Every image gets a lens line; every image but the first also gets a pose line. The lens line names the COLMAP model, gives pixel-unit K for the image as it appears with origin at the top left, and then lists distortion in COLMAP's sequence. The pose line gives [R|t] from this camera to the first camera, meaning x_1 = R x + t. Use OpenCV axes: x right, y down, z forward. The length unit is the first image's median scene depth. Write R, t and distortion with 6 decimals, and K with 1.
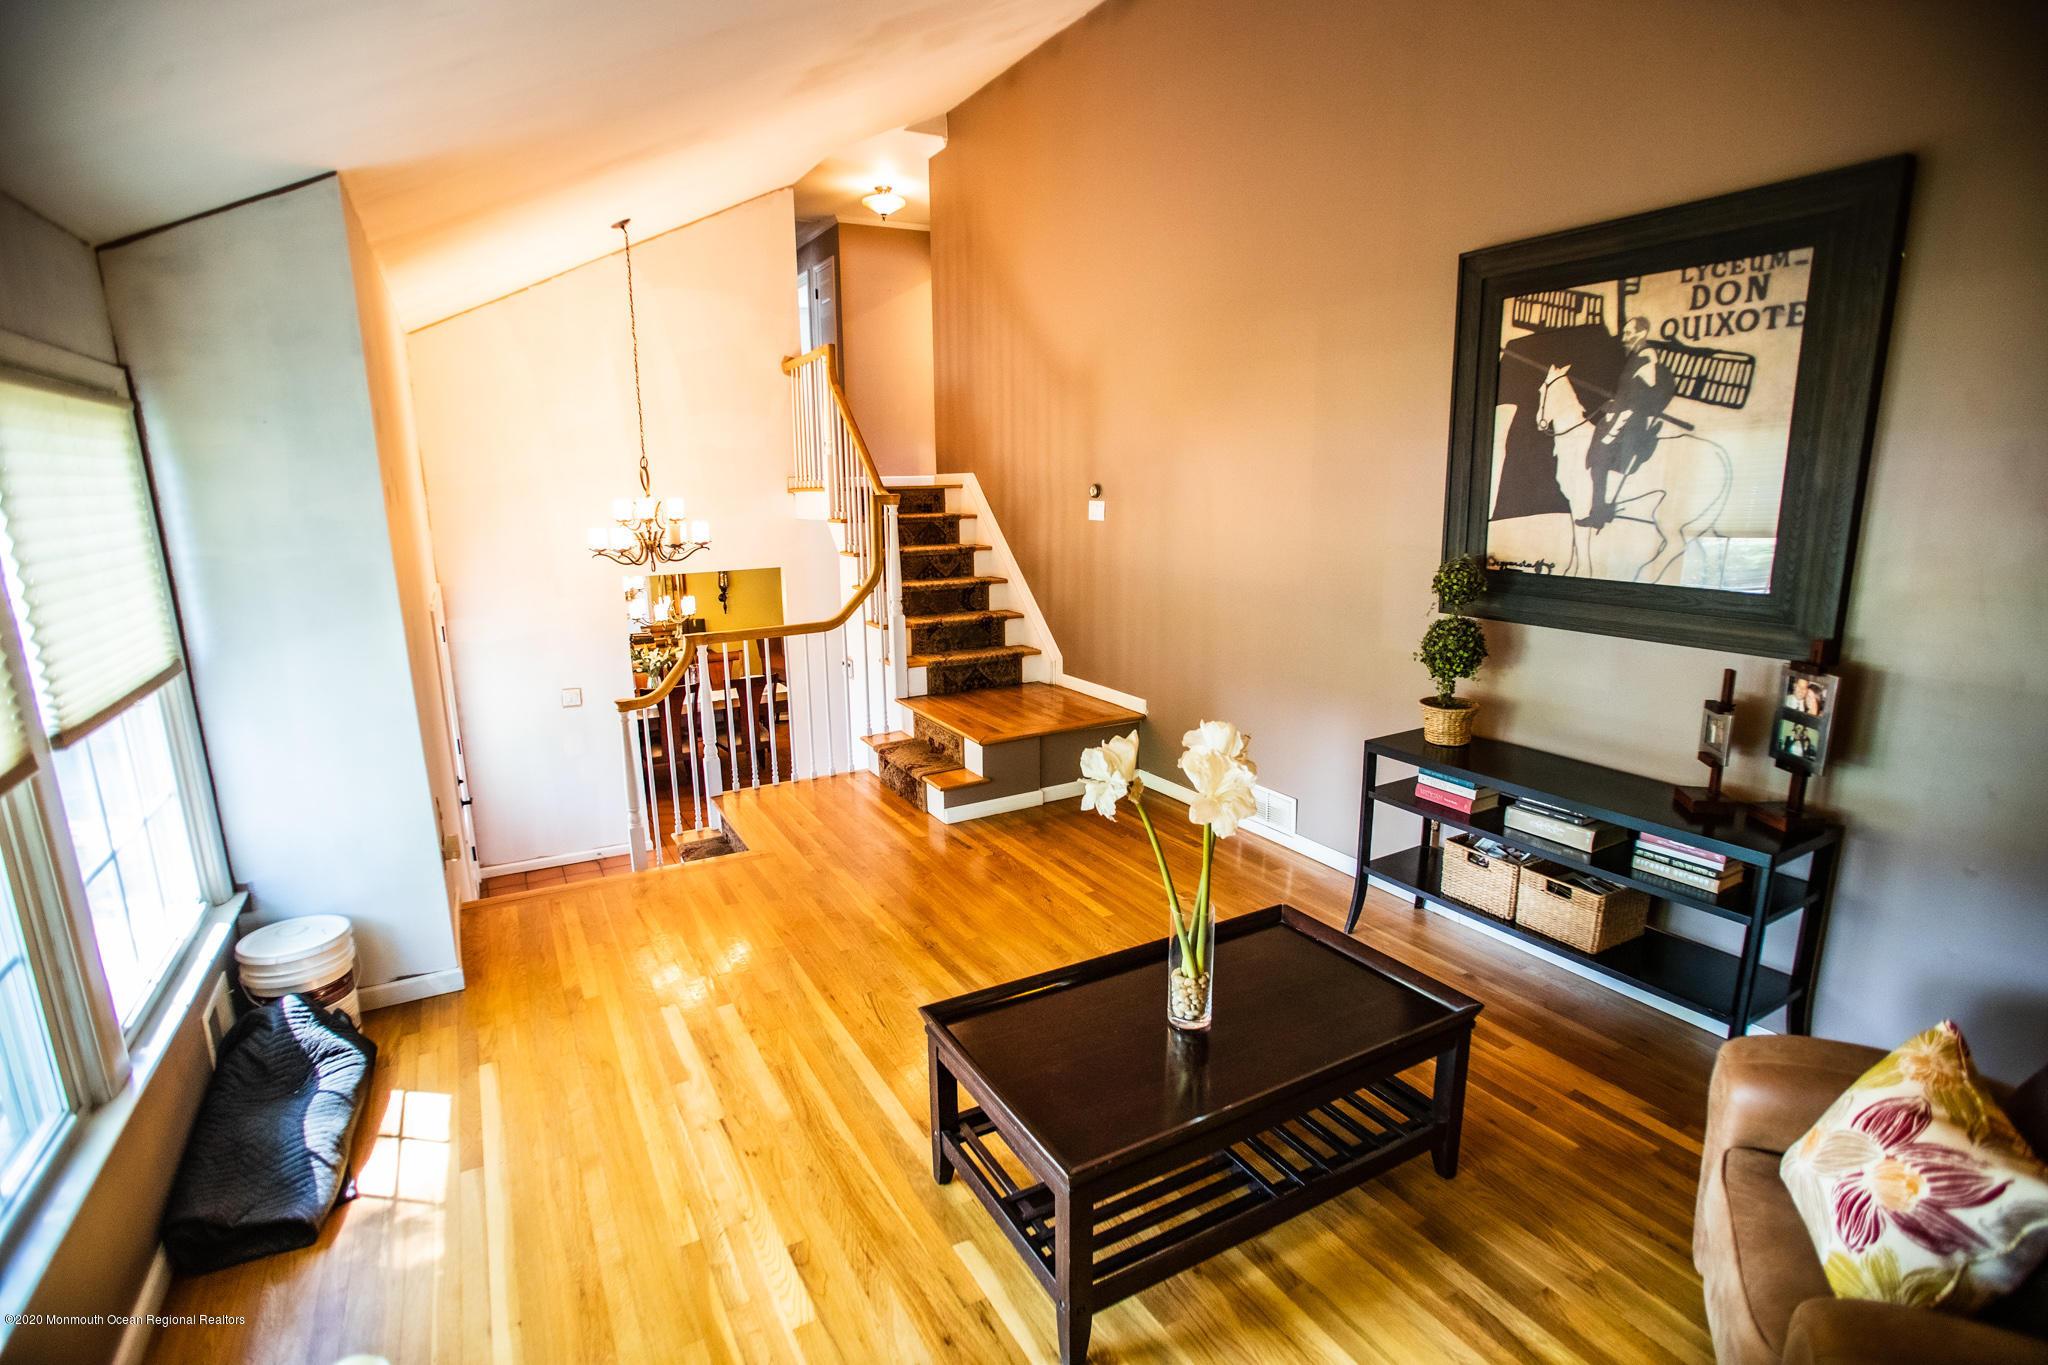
lens RADIAL K [[993.7, 0, 1024.9], [0, 993.7, 688.8], [0, 0, 1]] dist [-0.088006, 0.042143]
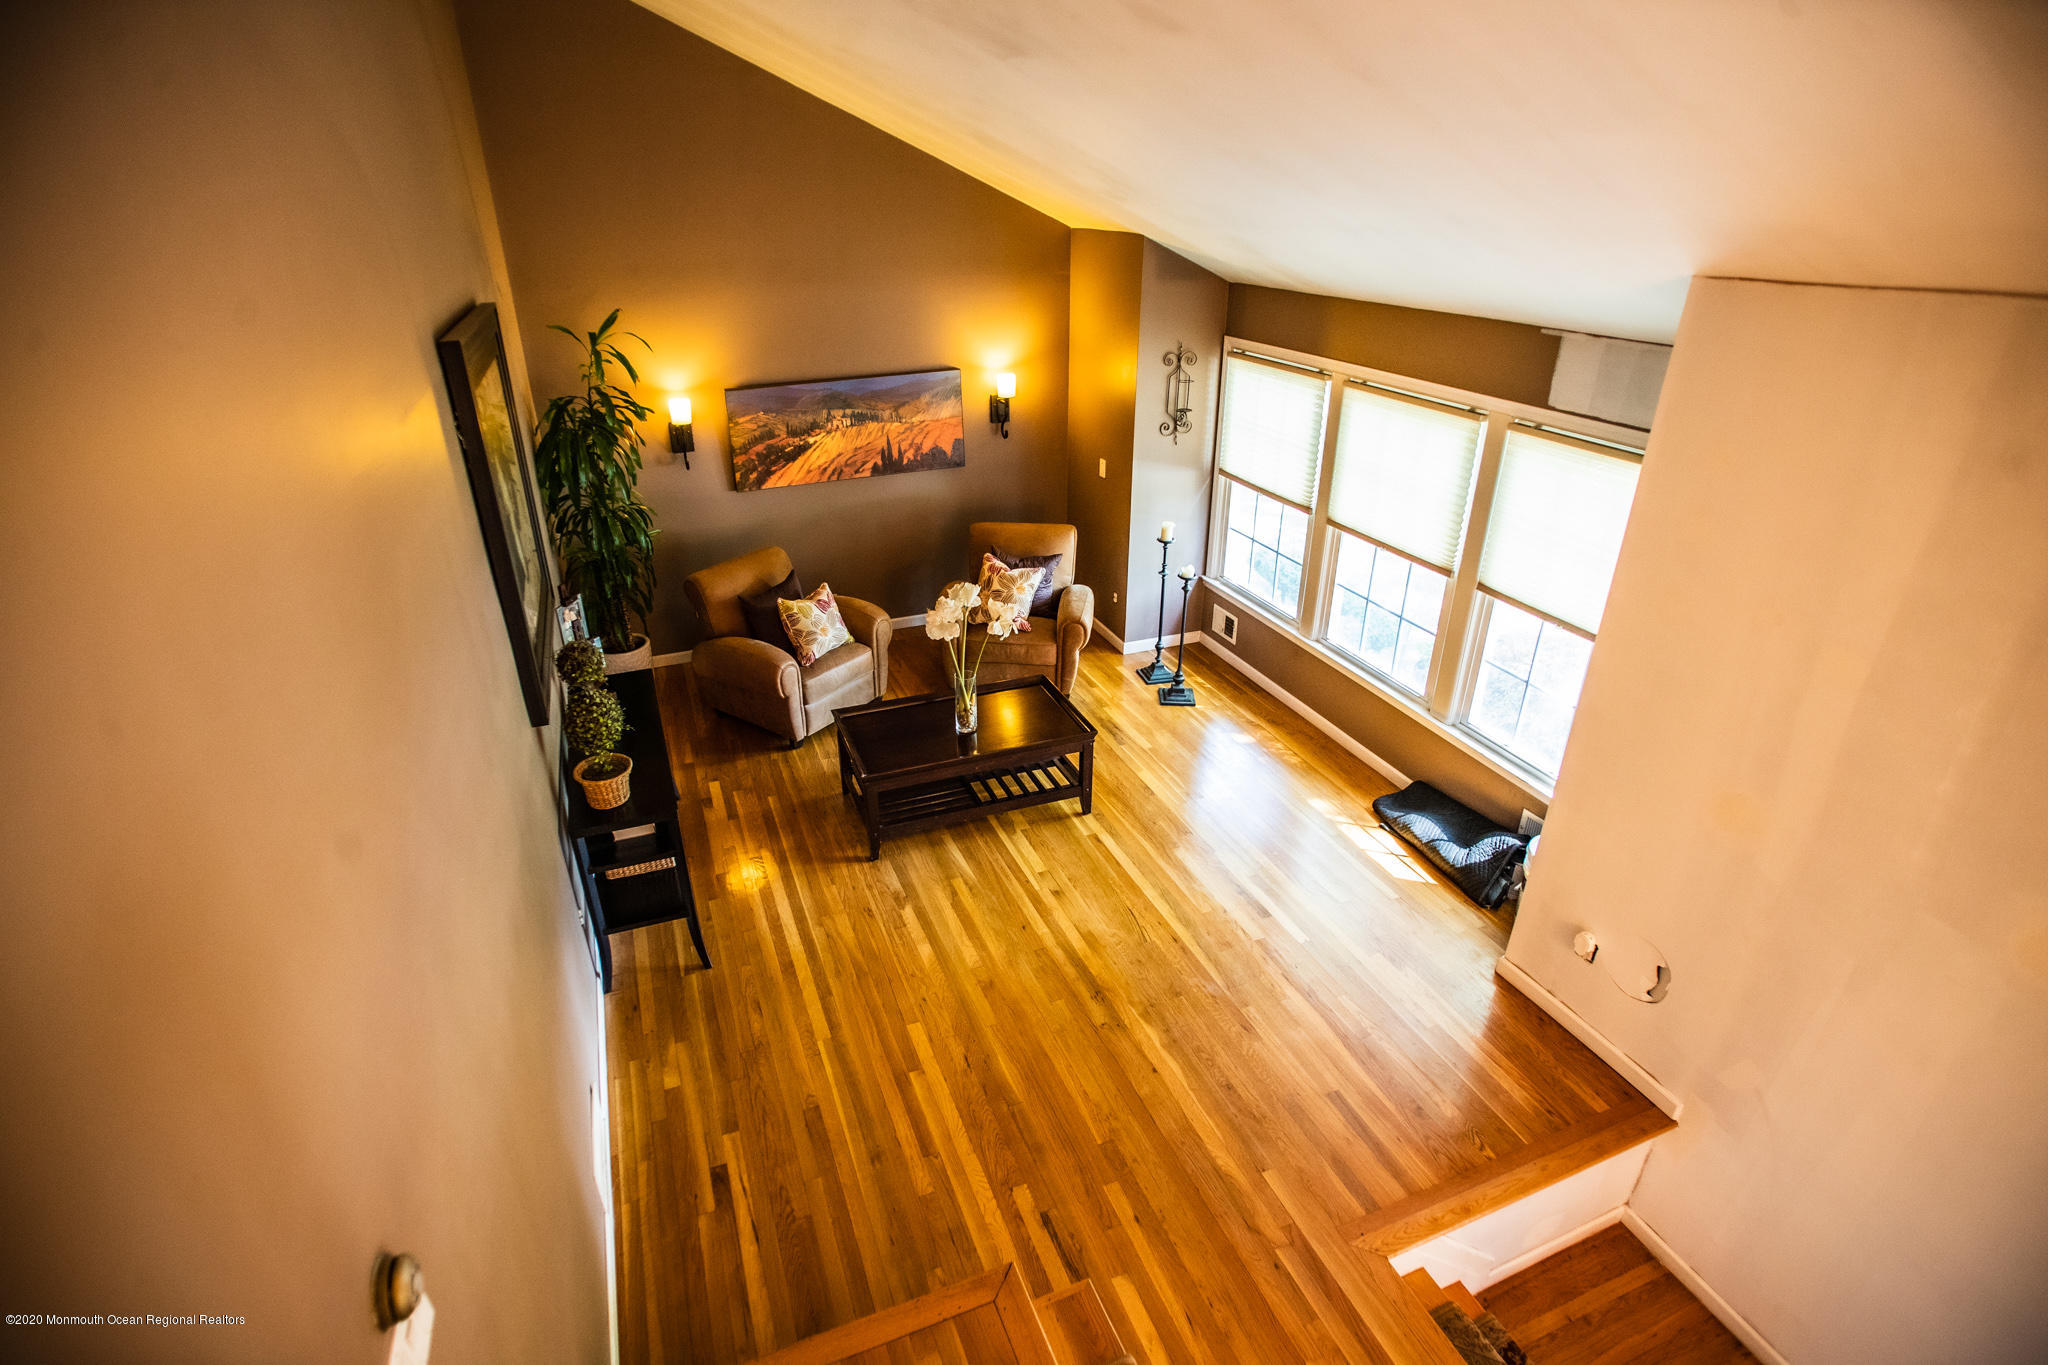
lens RADIAL K [[1019.2, 0, 1043.7], [0, 1019.2, 696.4], [0, 0, 1]] dist [-0.069433, 0.025925]
pose [[-0.993050, -0.033364, 0.112862, -0.109851], [0.045507, 0.775530, 0.629668, -0.492624], [-0.108537, 0.630428, -0.768622, 1.192327]]
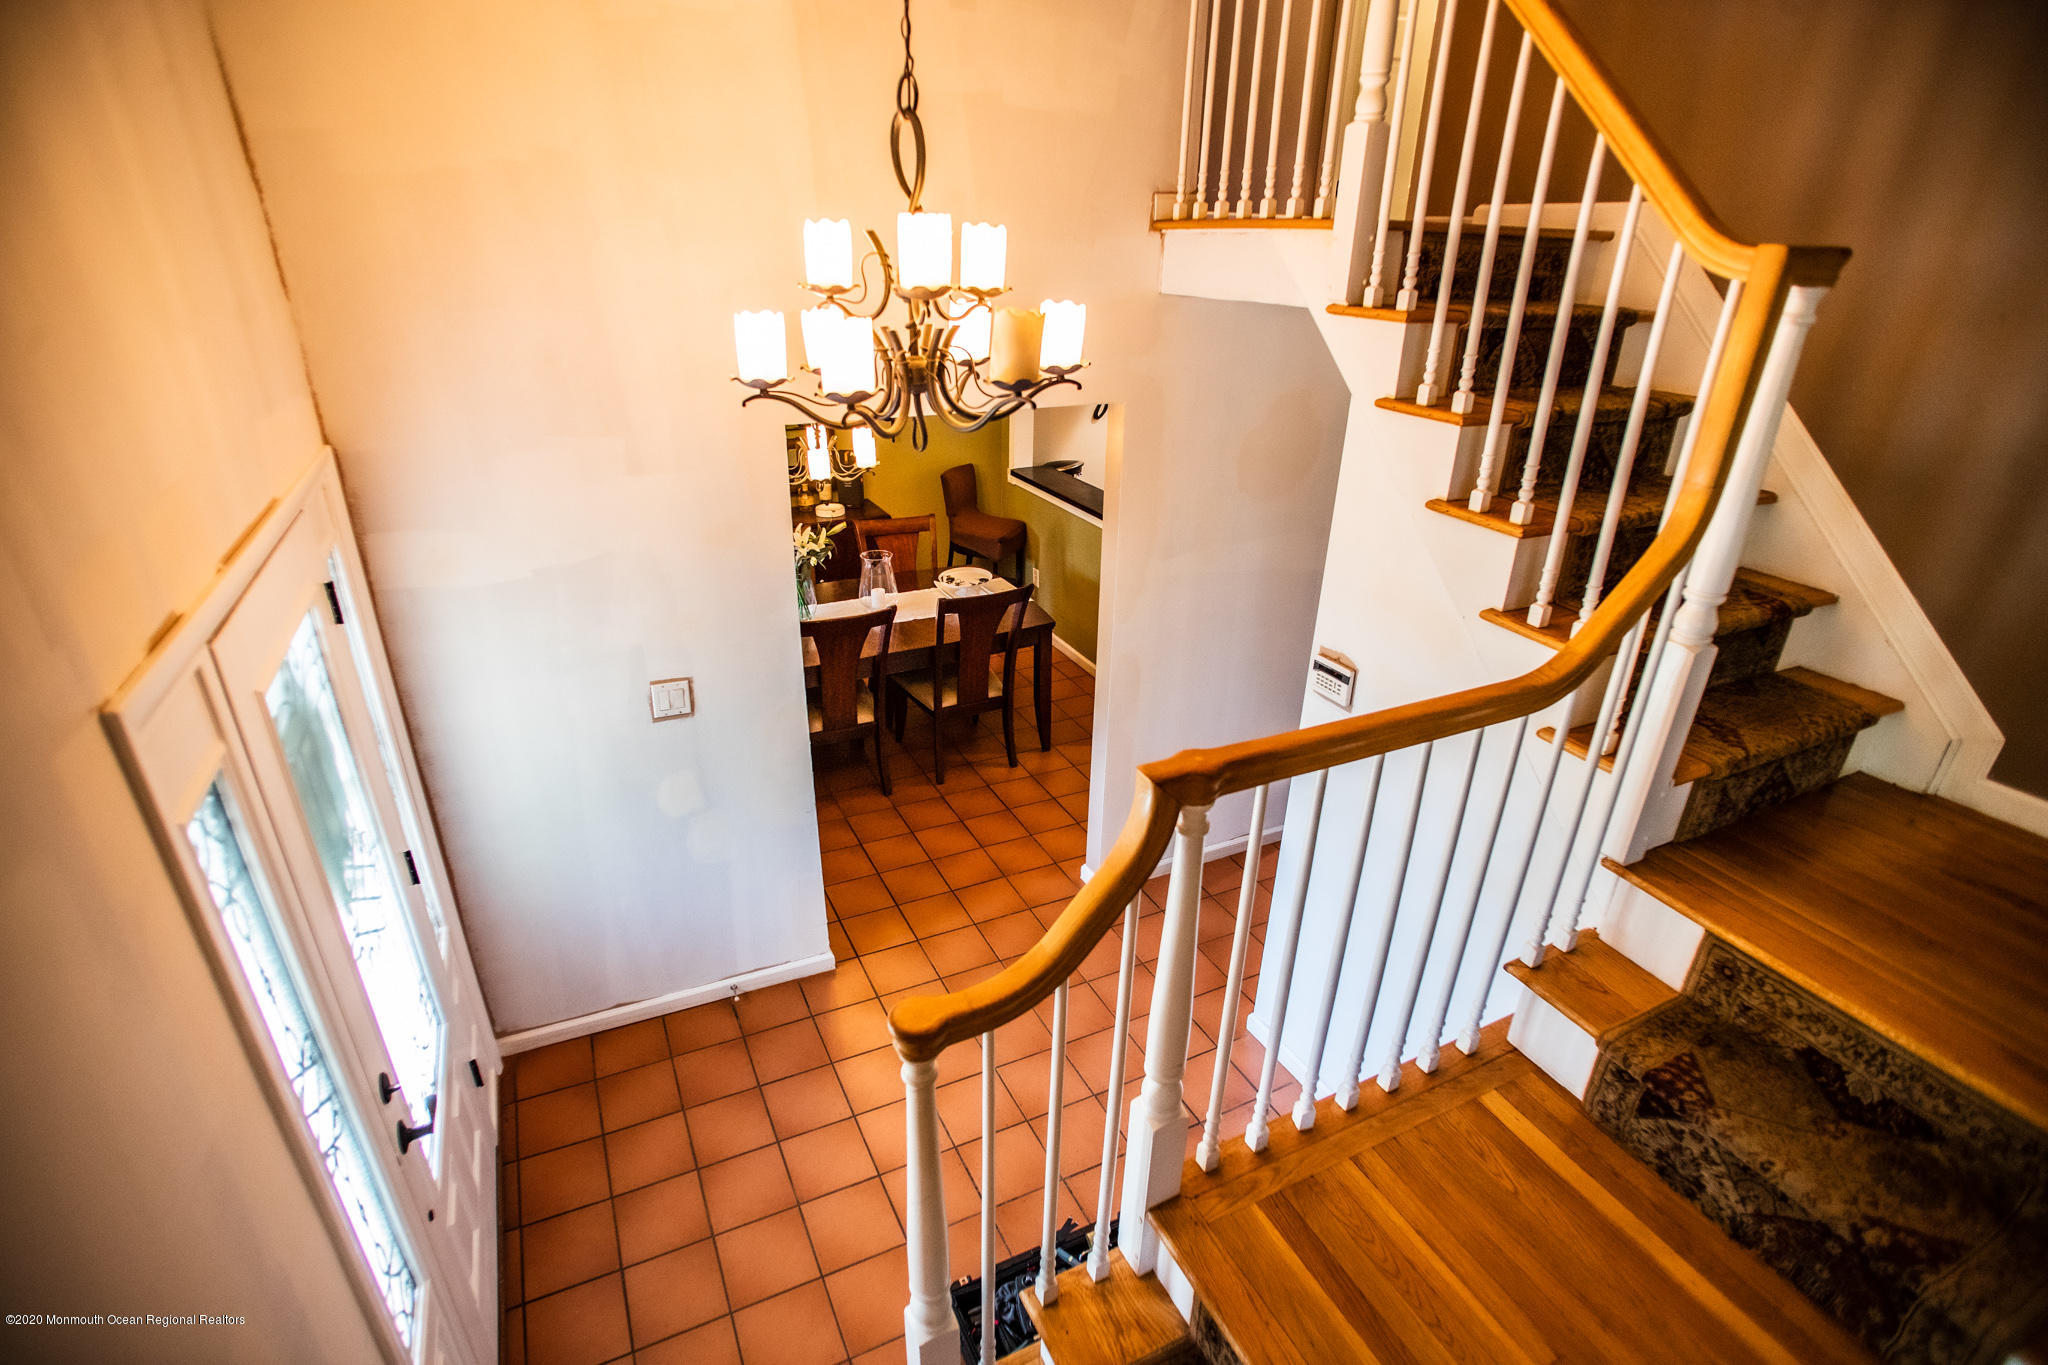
lens RADIAL K [[993.7, 0, 1024.9], [0, 993.7, 688.8], [0, 0, 1]] dist [-0.088006, 0.042143]
pose [[0.997521, 0.052199, -0.047191, -0.384665], [-0.040619, 0.974749, 0.219580, -0.138289], [0.057461, -0.217118, 0.974453, 0.782239]]
